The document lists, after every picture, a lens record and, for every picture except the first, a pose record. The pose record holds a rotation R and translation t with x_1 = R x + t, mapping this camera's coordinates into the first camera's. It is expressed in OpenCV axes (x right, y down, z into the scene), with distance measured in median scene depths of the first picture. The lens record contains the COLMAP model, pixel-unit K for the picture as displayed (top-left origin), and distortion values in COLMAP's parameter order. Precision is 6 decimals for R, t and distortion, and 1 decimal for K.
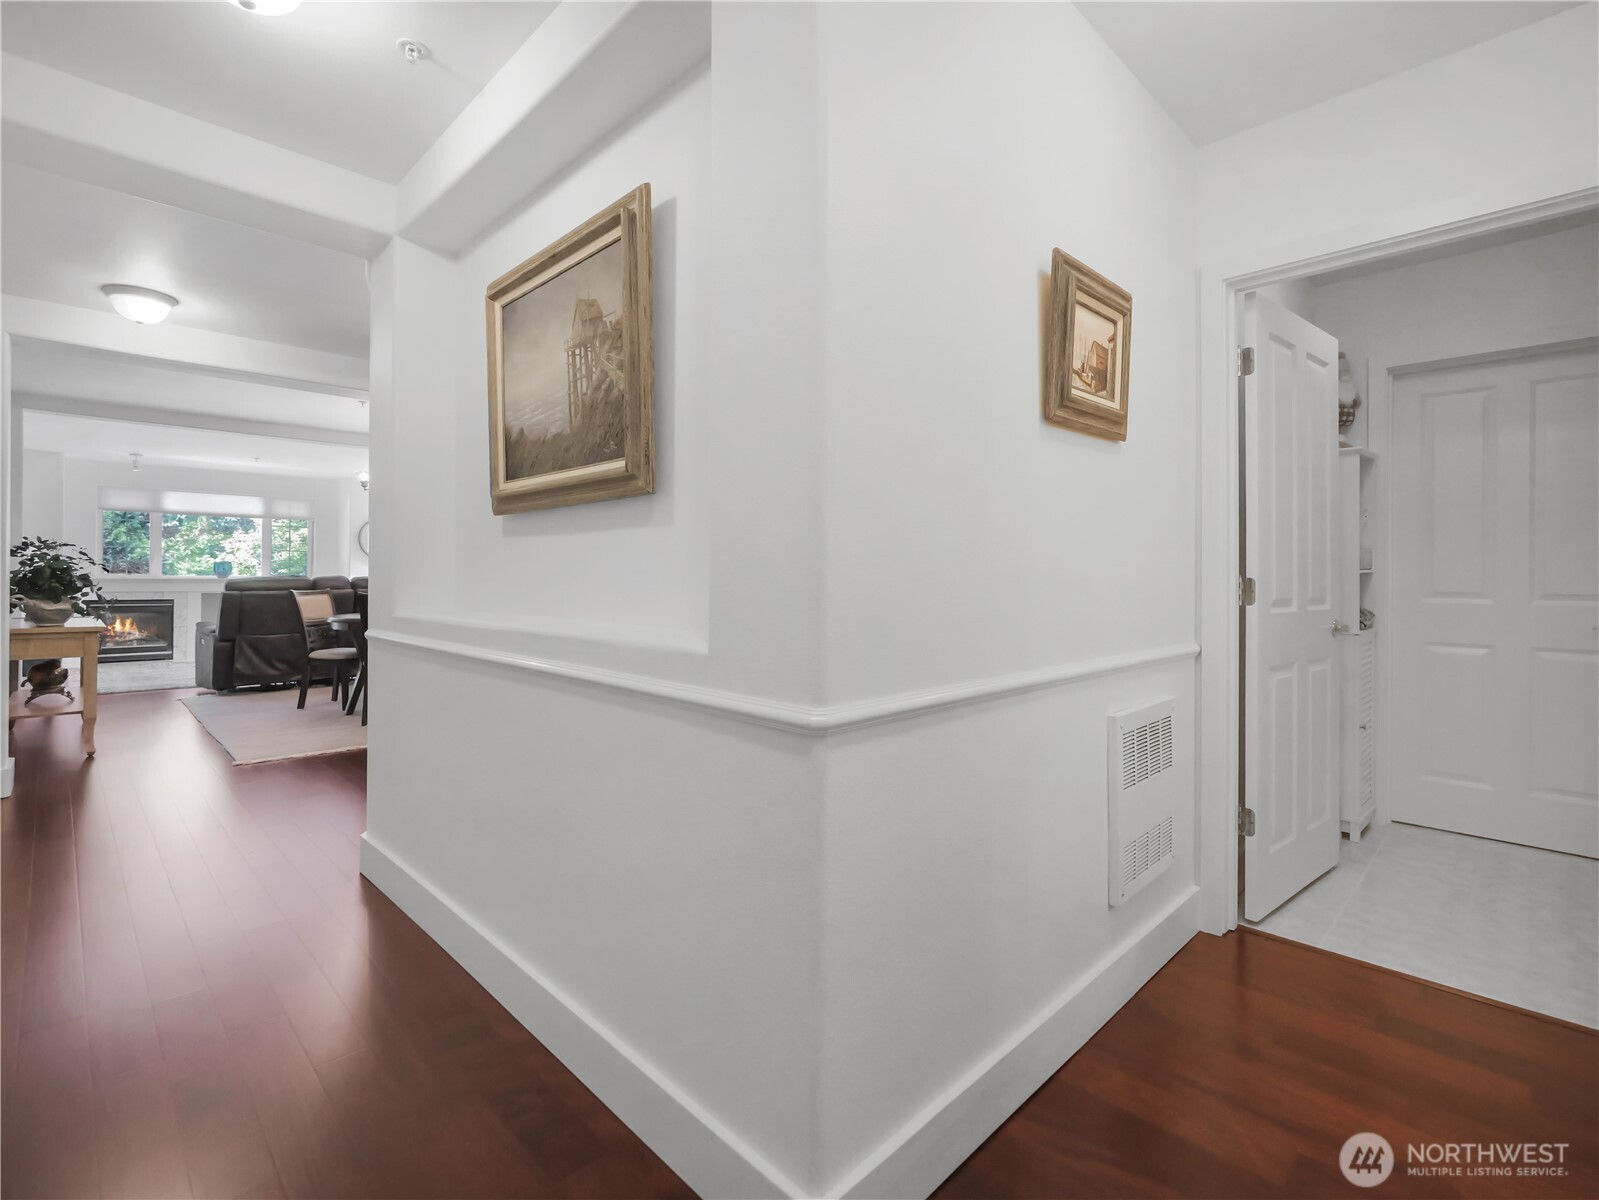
lens RADIAL K [[743.0, 0, 790.2], [0, 743.0, 586.1], [0, 0, 1]] dist [-0.000754, 0.000651]
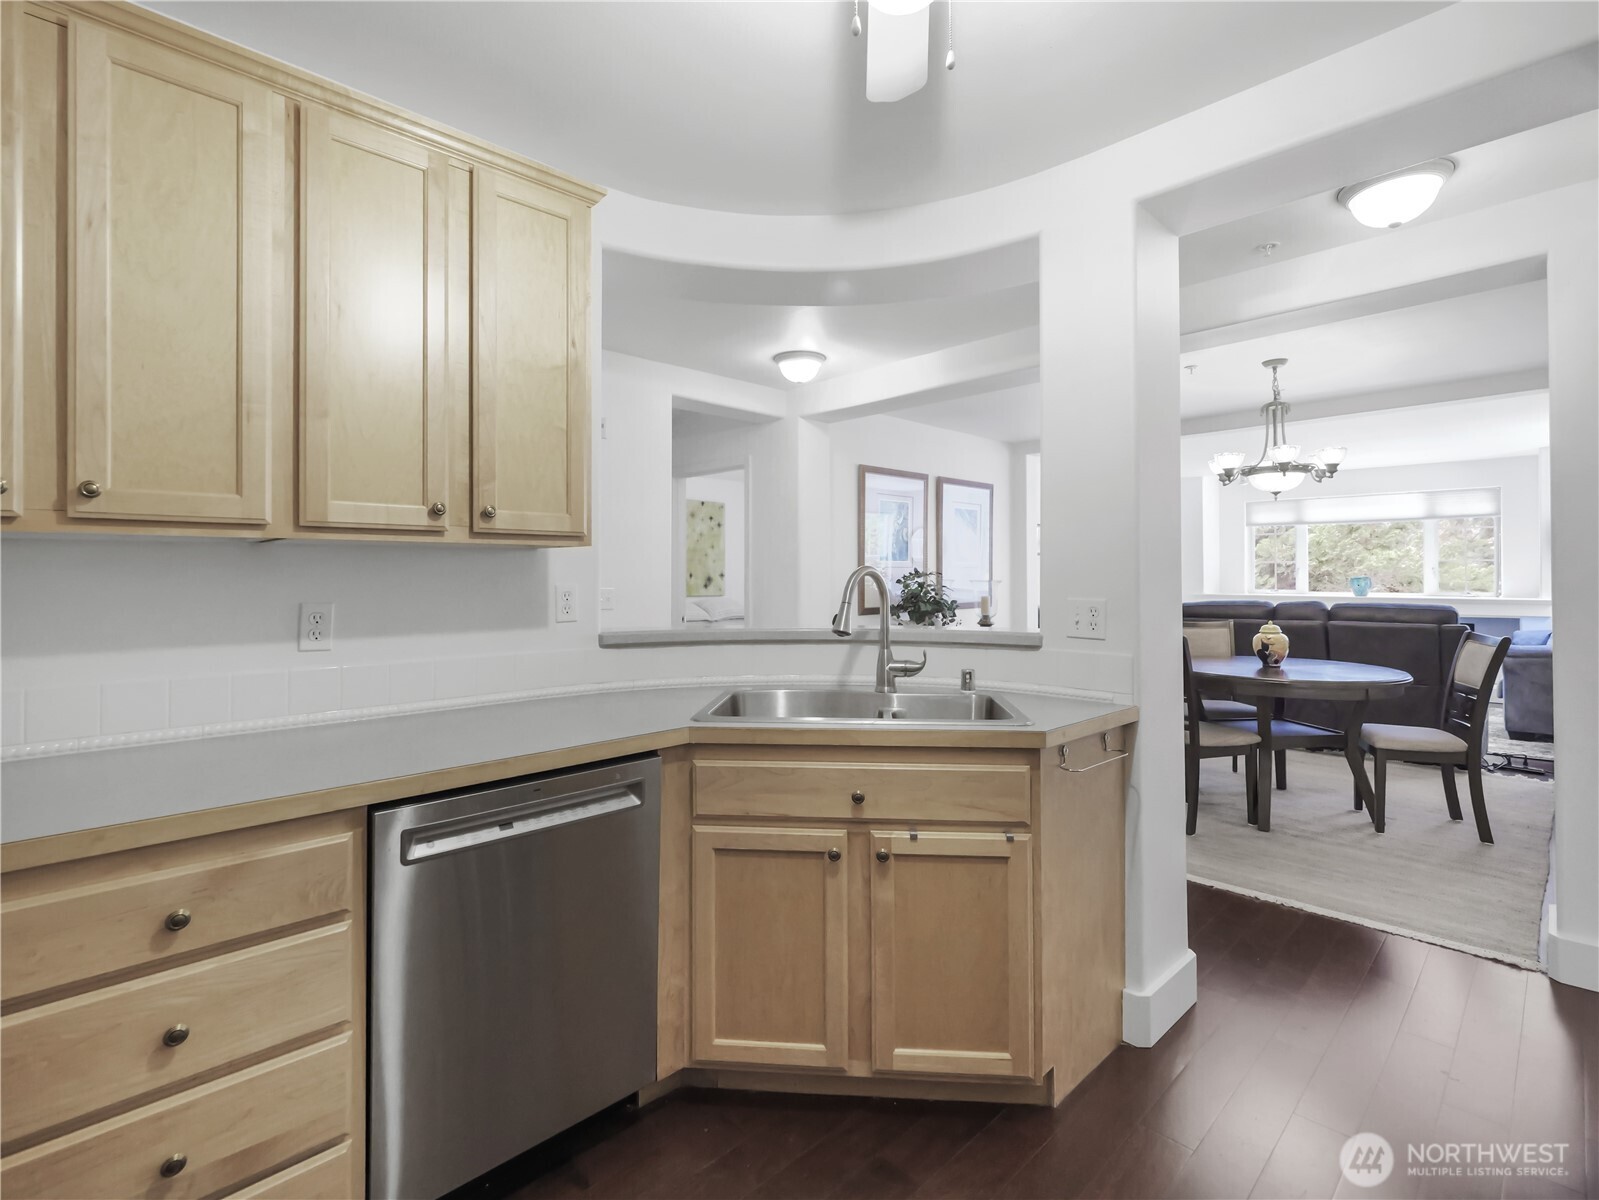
lens RADIAL K [[766.3, 0, 792.2], [0, 766.3, 572.8], [0, 0, 1]] dist [0.002255, 0.000218]
pose [[-0.009490, -0.007904, -0.999924, 0.139712], [-0.017020, 0.999825, -0.007741, -0.024704], [0.999810, 0.016946, -0.009623, 0.468721]]
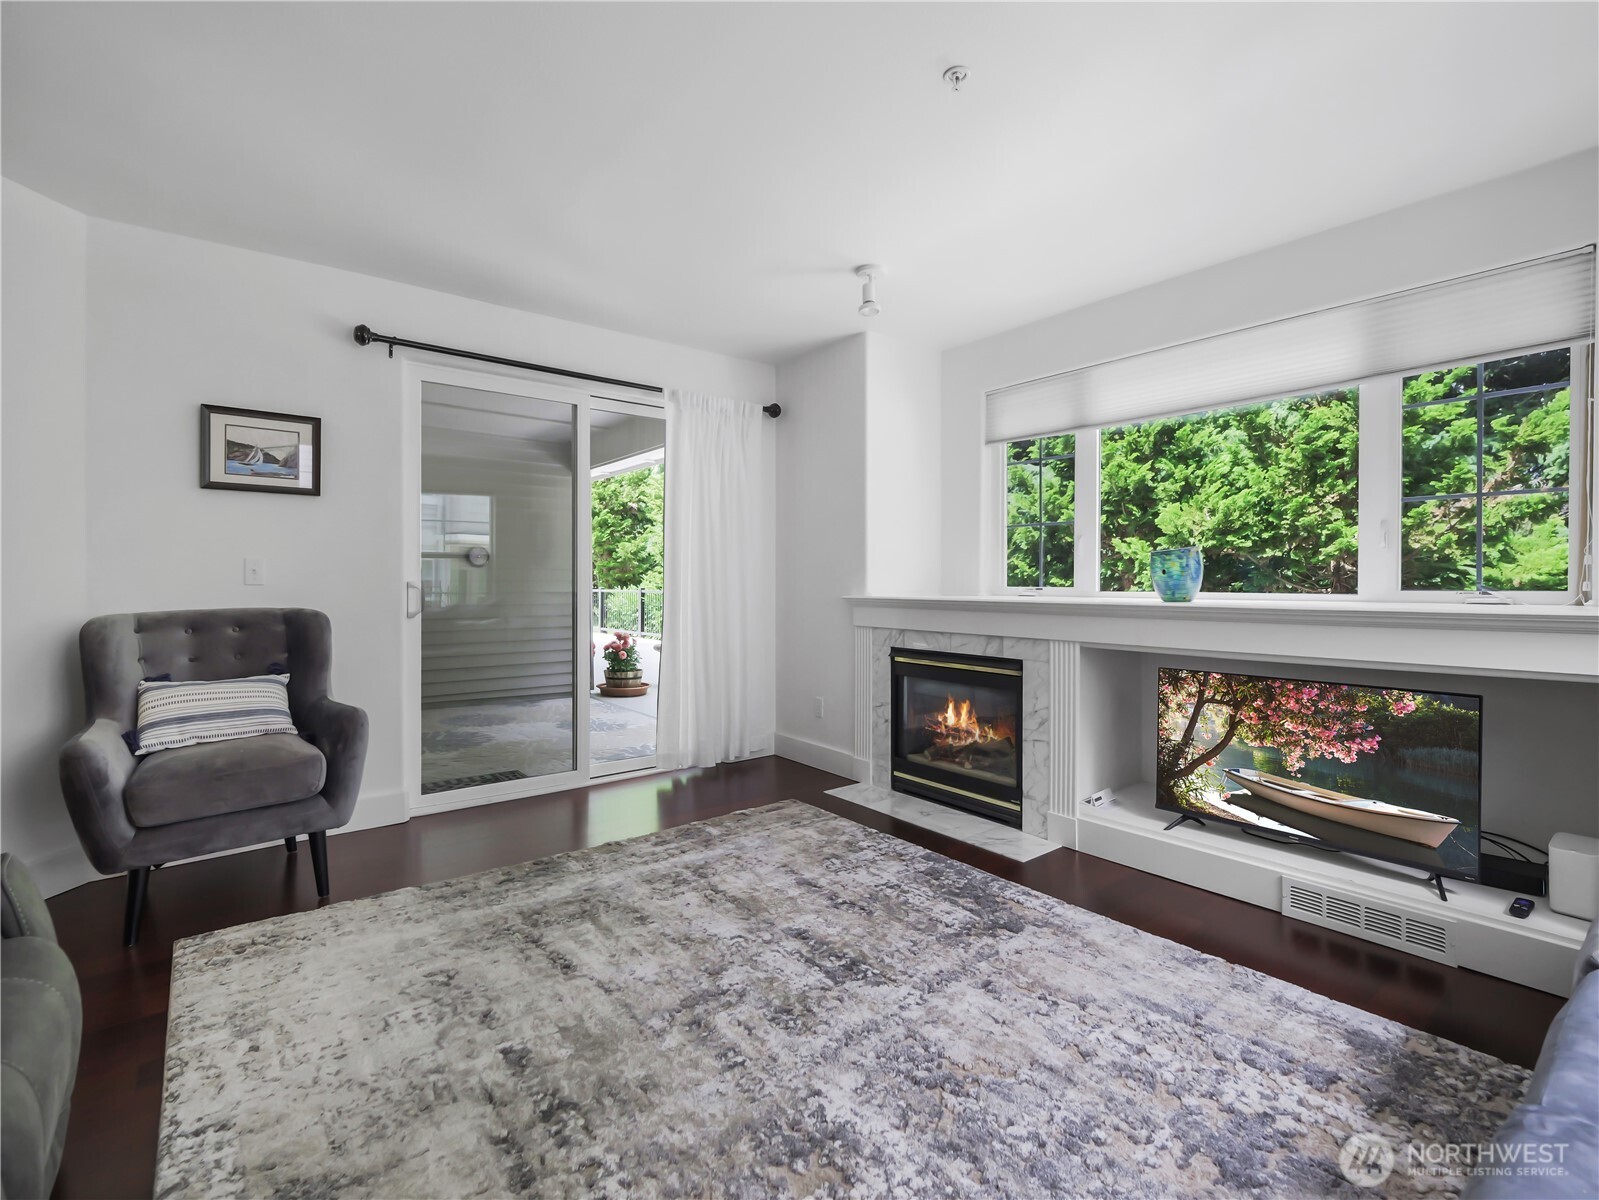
lens RADIAL K [[752.1, 0, 789.2], [0, 752.1, 600.2], [0, 0, 1]] dist [-0.001304, -0.000131]
pose [[-0.120490, 0.017583, -0.992559, -0.554157], [-0.017734, 0.999645, 0.019861, -0.018924], [0.992556, 0.019995, -0.120135, 1.121221]]
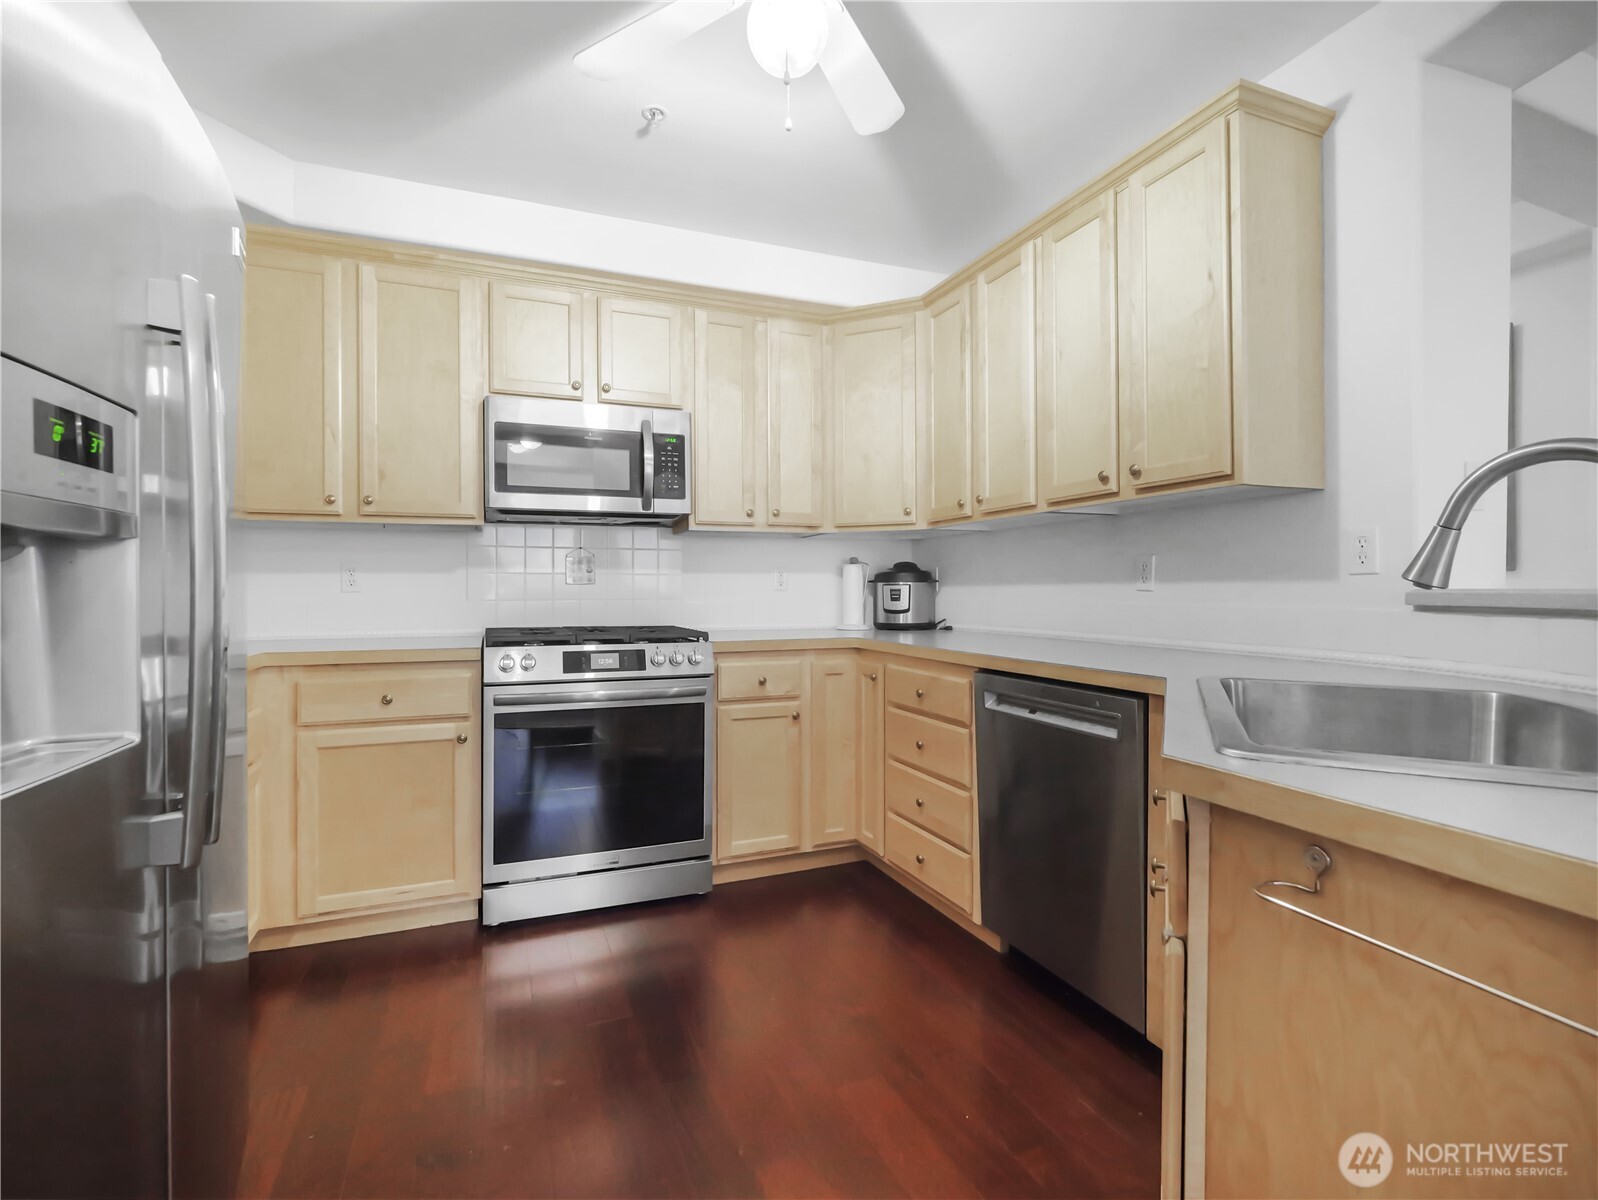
lens RADIAL K [[751.7, 0, 788.7], [0, 751.7, 600.2], [0, 0, 1]] dist [-0.001304, -0.000131]
pose [[-0.919091, -0.009697, 0.393926, -0.097304], [0.003782, 0.999434, 0.033426, -0.005834], [-0.394027, 0.032211, -0.918534, 0.677367]]
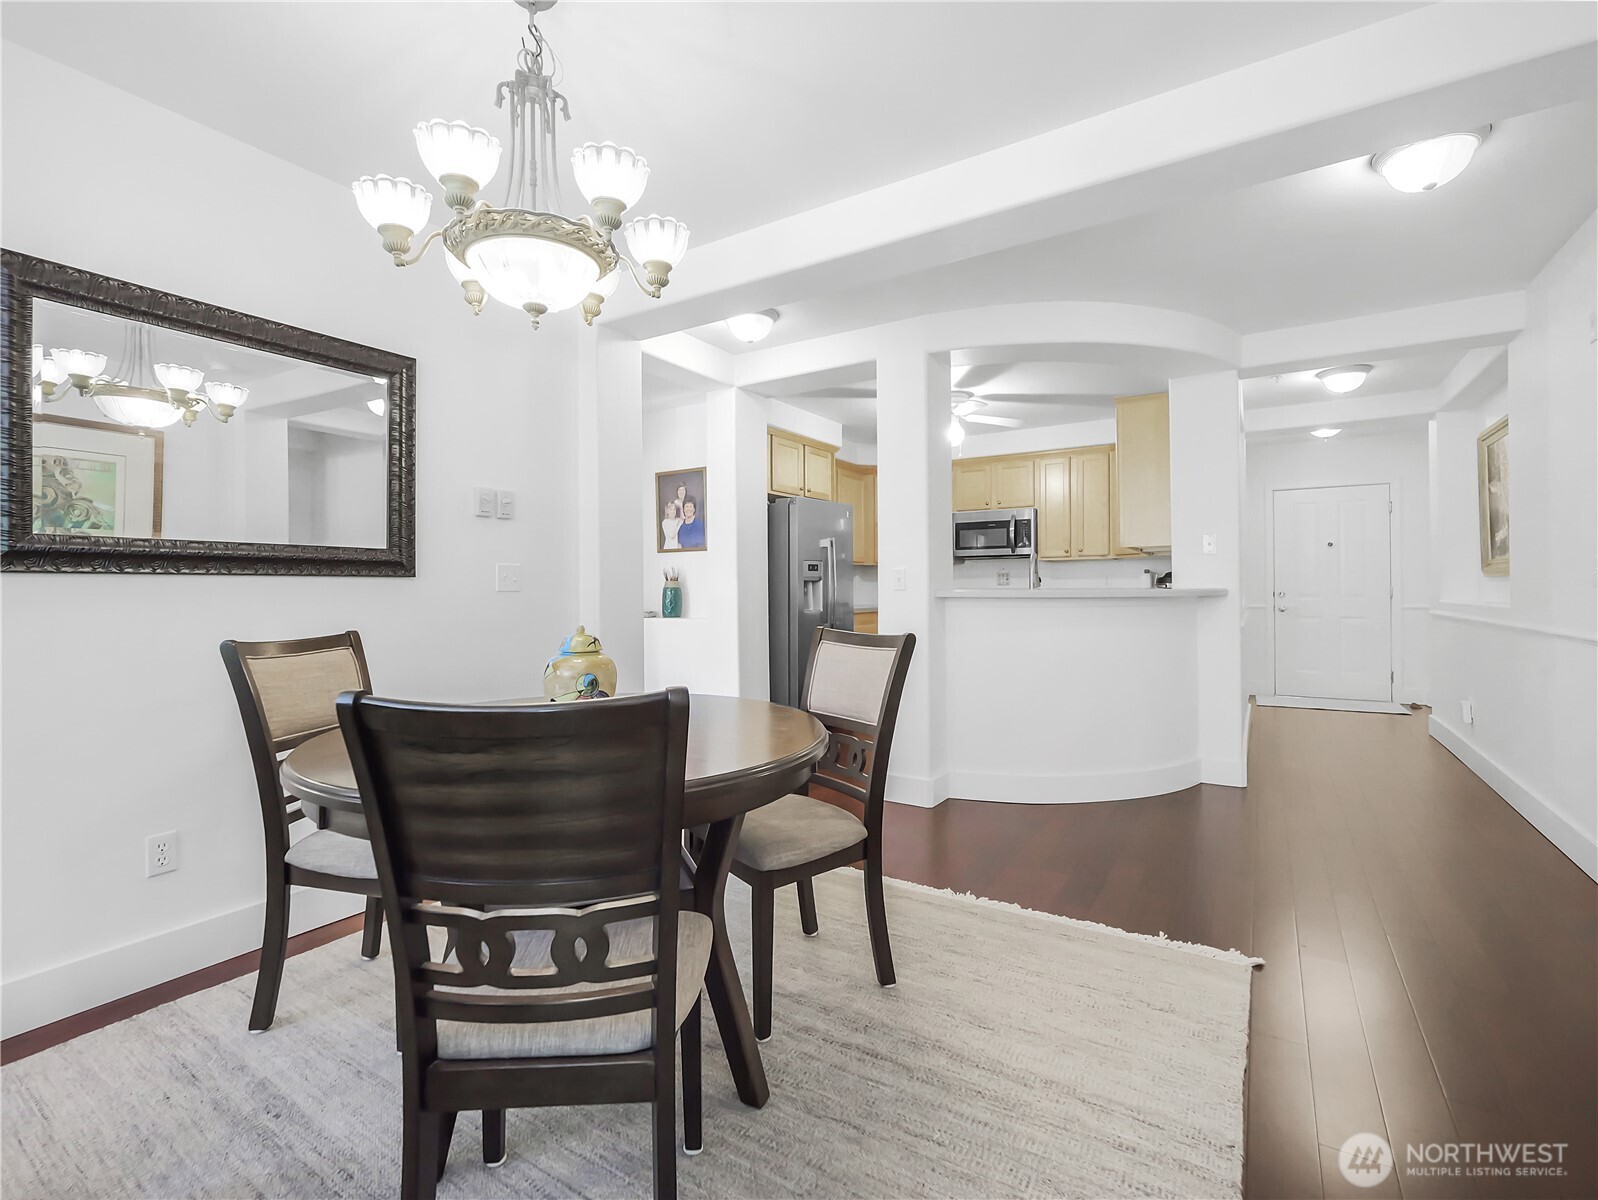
lens RADIAL K [[751.7, 0, 788.7], [0, 751.7, 600.2], [0, 0, 1]] dist [-0.001304, -0.000131]
pose [[-0.220988, -0.016530, 0.975136, -0.652893], [0.022528, 0.999503, 0.022049, -0.010573], [-0.975016, 0.026840, -0.220506, 0.790942]]
